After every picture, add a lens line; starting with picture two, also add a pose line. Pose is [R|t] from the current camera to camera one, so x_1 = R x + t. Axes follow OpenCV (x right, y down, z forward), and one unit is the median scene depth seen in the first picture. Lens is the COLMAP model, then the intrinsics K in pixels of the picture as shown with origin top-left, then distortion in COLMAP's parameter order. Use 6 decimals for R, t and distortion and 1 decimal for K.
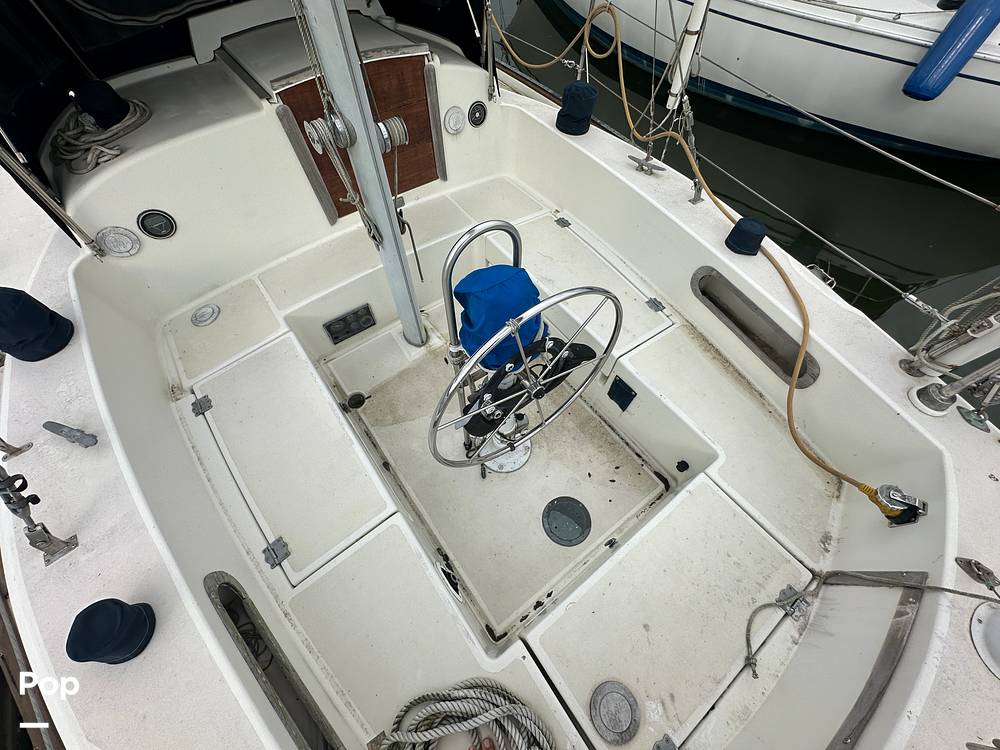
lens RADIAL K [[404.6, 0, 502.6], [0, 404.6, 376.2], [0, 0, 1]] dist [-0.000174, 0.000712]
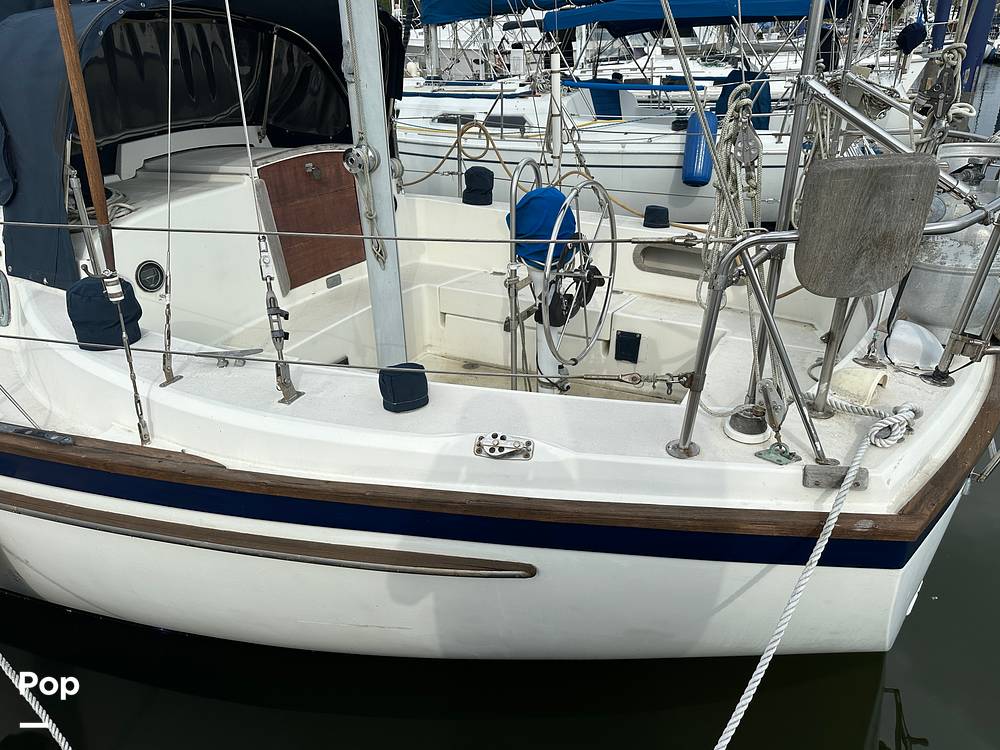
lens RADIAL K [[704.3, 0, 500.8], [0, 704.3, 375.9], [0, 0, 1]] dist [0.010613, -0.012612]
pose [[0.883452, -0.197674, 0.424780, -0.799209], [0.396516, 0.798407, -0.453125, 0.793002], [-0.249576, 0.568746, 0.783735, -0.320493]]
